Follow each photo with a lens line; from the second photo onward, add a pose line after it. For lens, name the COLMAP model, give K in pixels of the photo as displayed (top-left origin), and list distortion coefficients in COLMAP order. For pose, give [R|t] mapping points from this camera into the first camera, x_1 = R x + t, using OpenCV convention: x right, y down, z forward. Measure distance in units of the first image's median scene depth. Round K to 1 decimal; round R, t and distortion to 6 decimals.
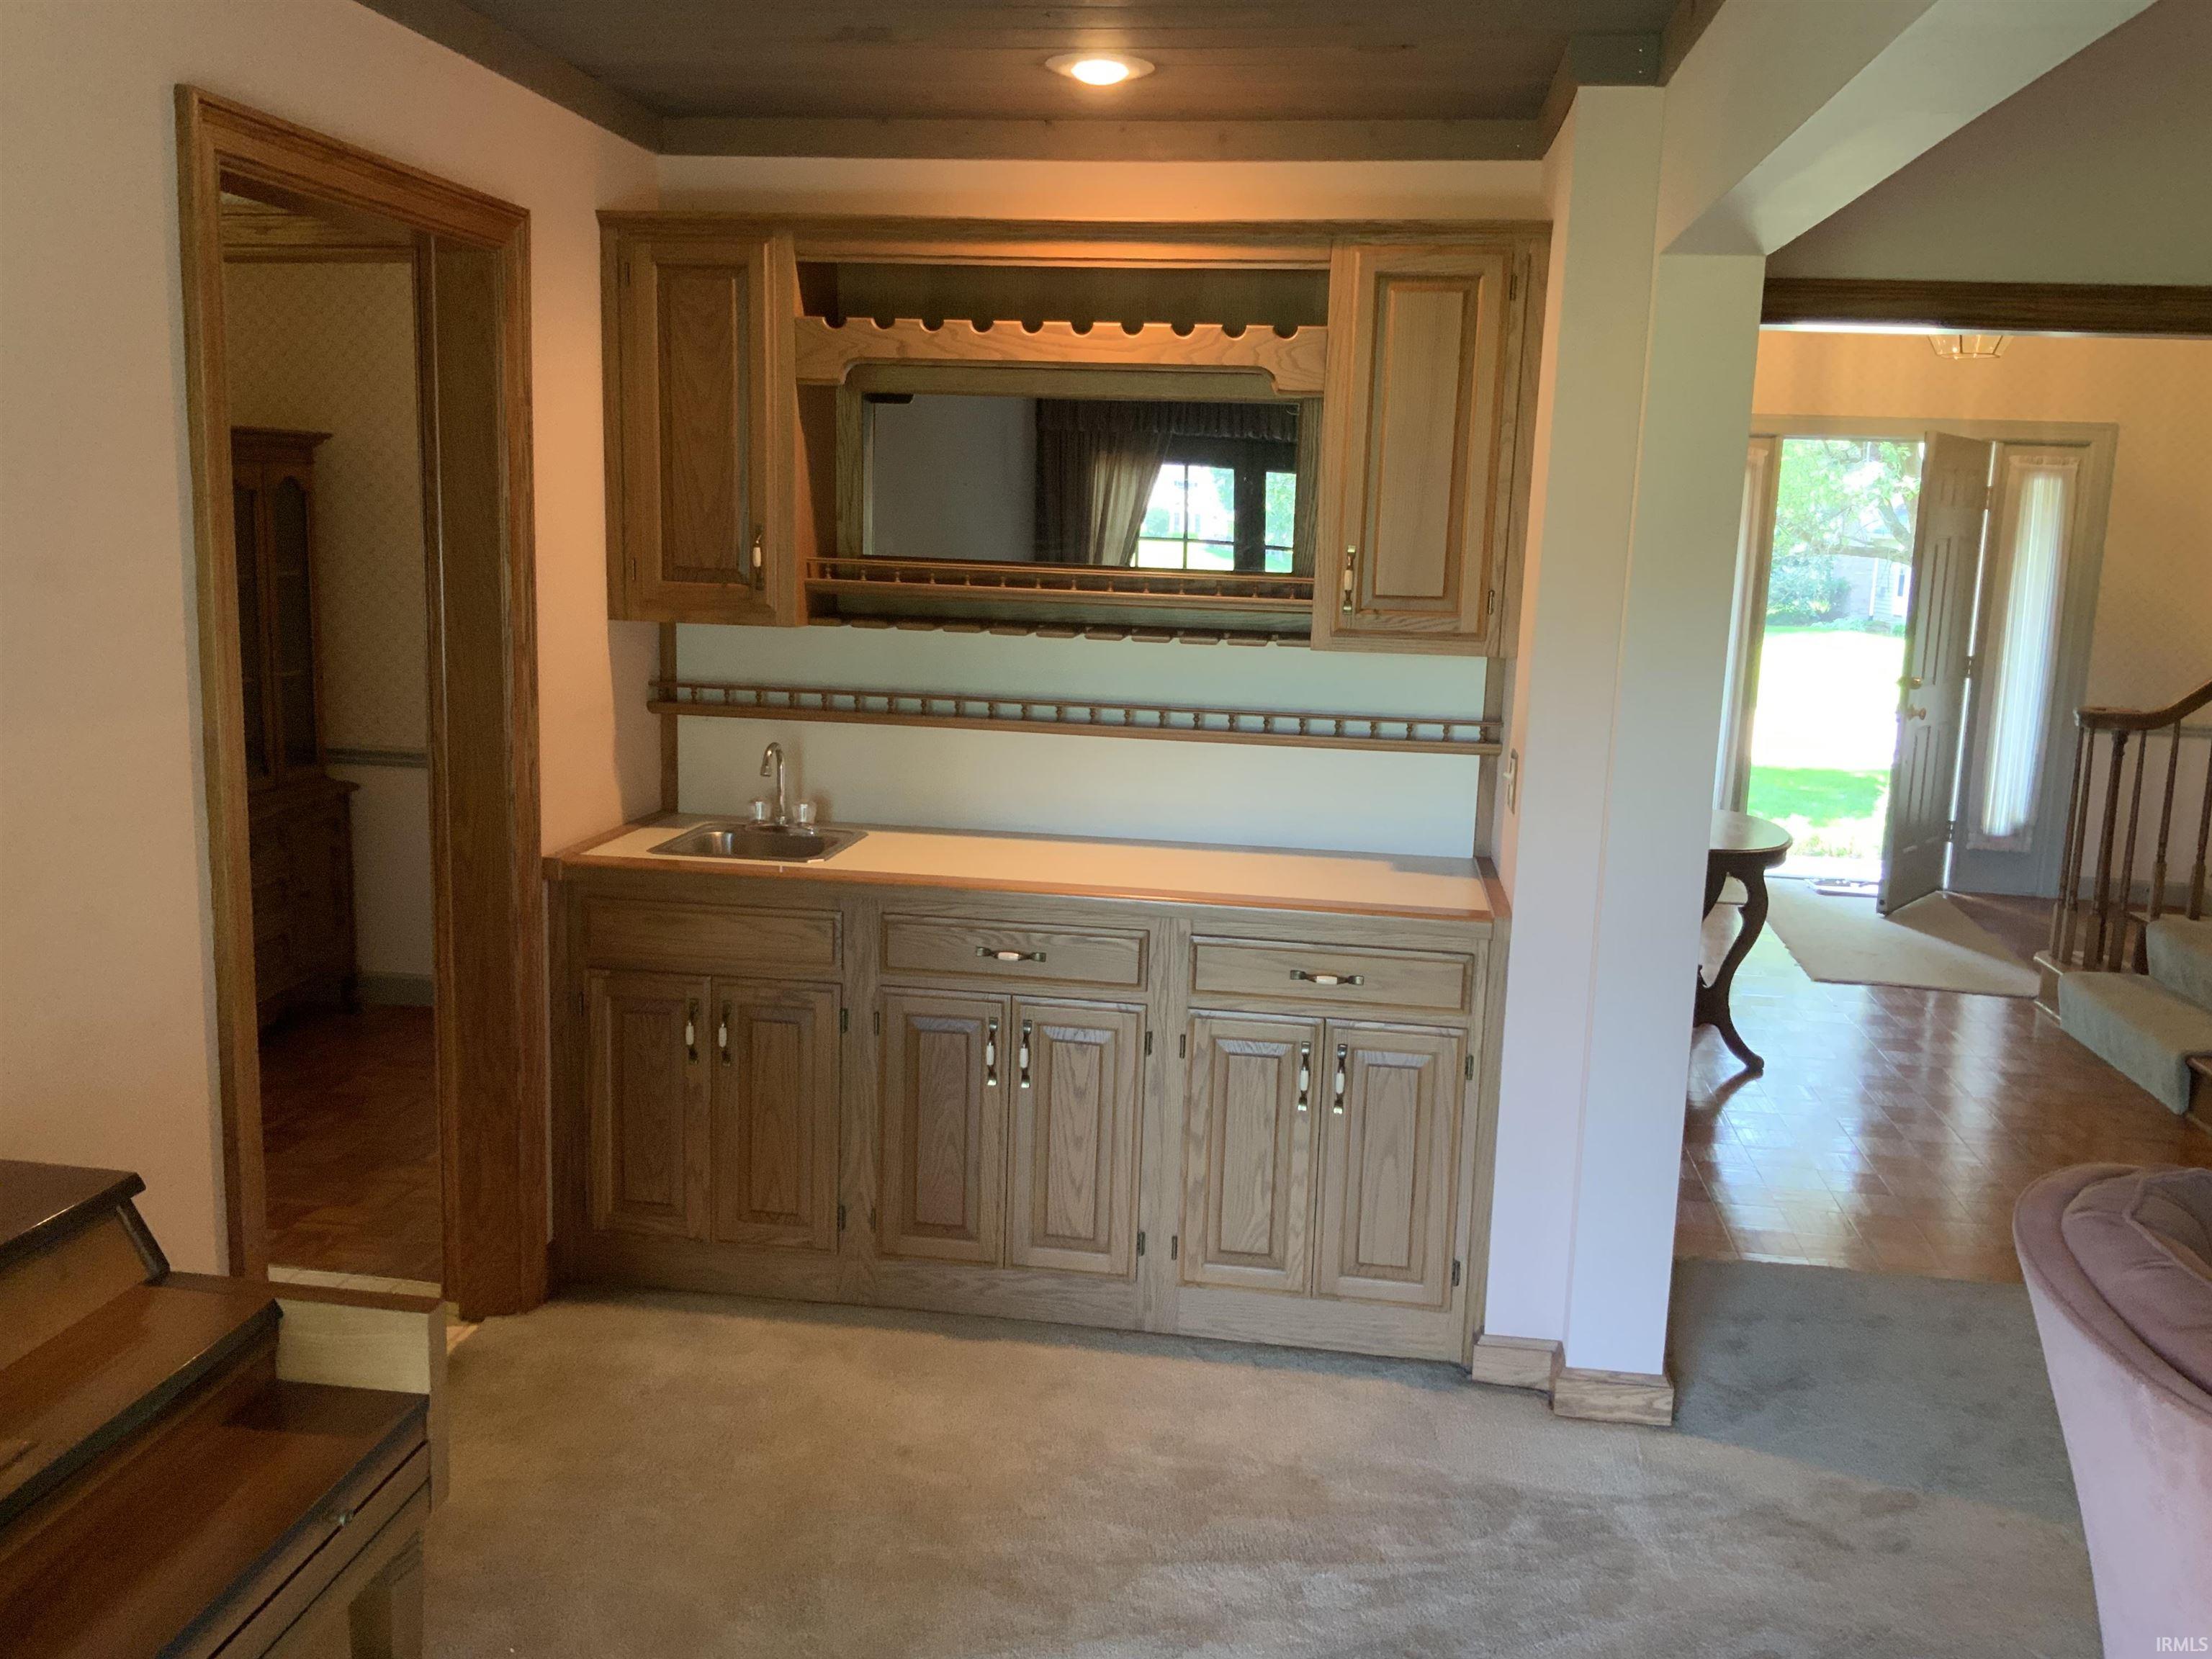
lens RADIAL K [[1797.4, 0, 1094.9], [0, 1797.4, 817.3], [0, 0, 1]] dist [0.049010, -0.113009]
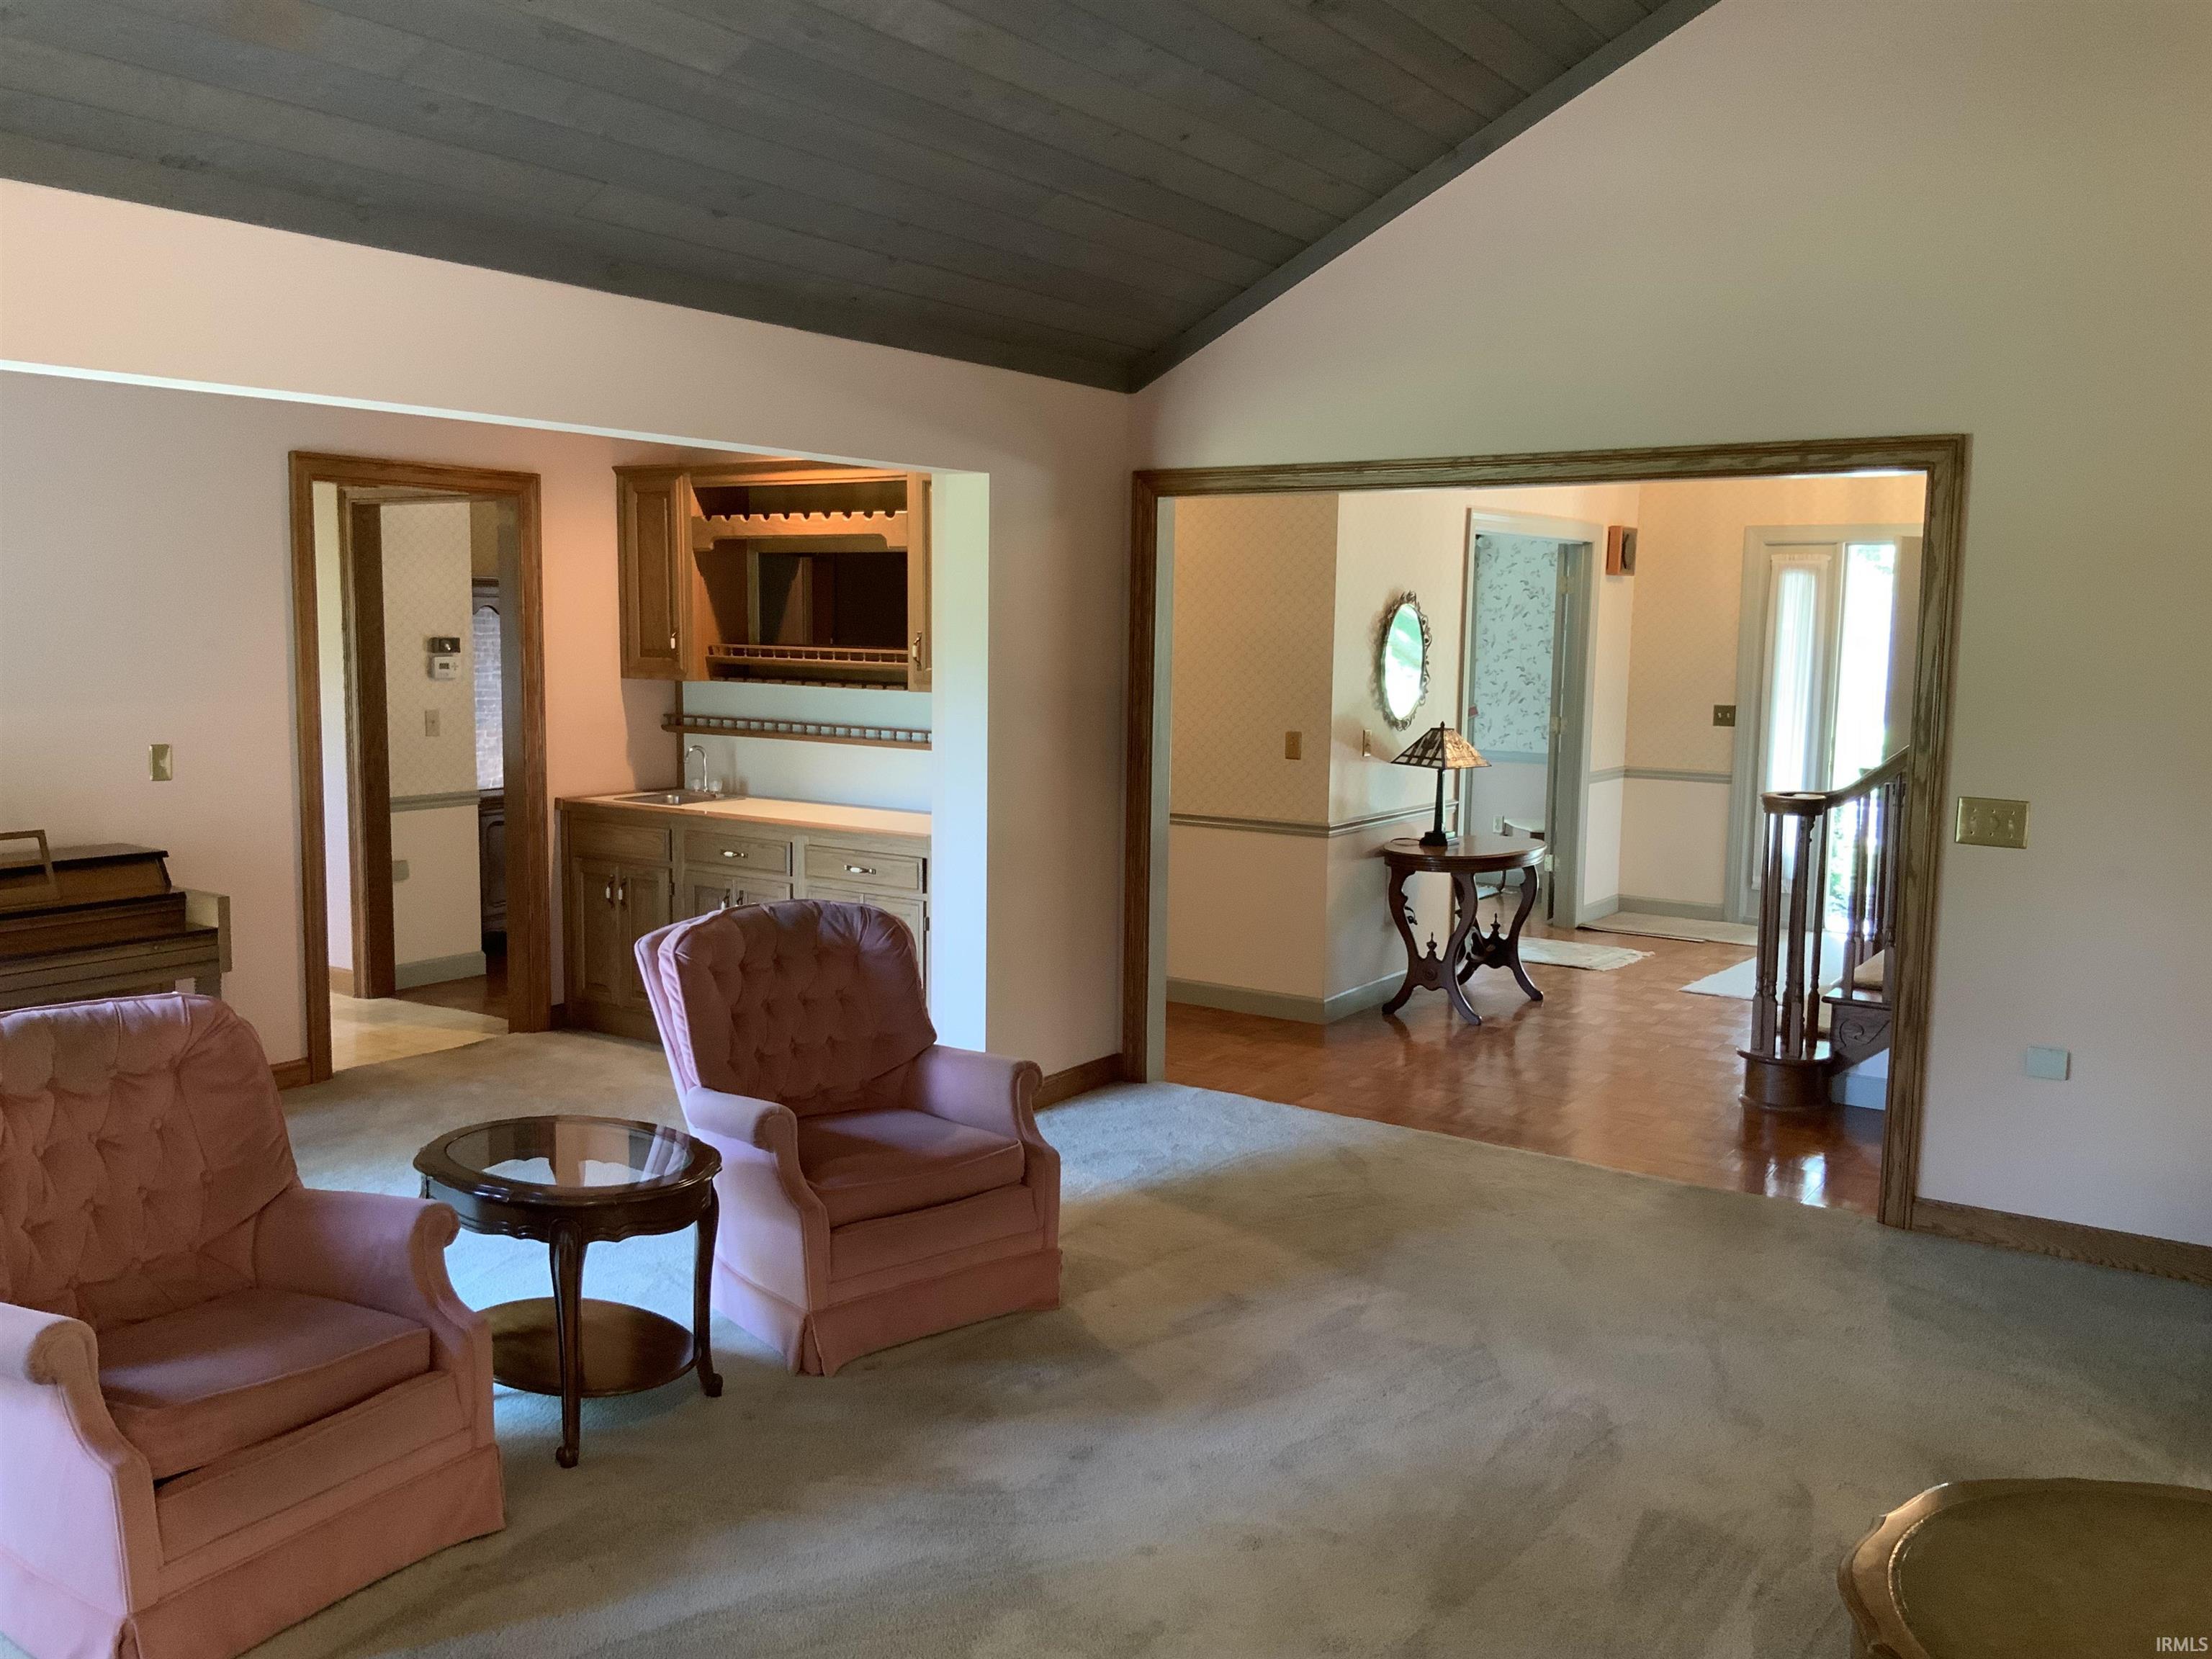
lens RADIAL K [[1797.4, 0, 1094.9], [0, 1797.4, 817.3], [0, 0, 1]] dist [0.049010, -0.113009]
pose [[0.894117, 0.028455, -0.446929, 1.054431], [-0.056294, 0.997205, -0.049130, 0.103518], [0.444281, 0.069088, 0.893219, -0.467313]]
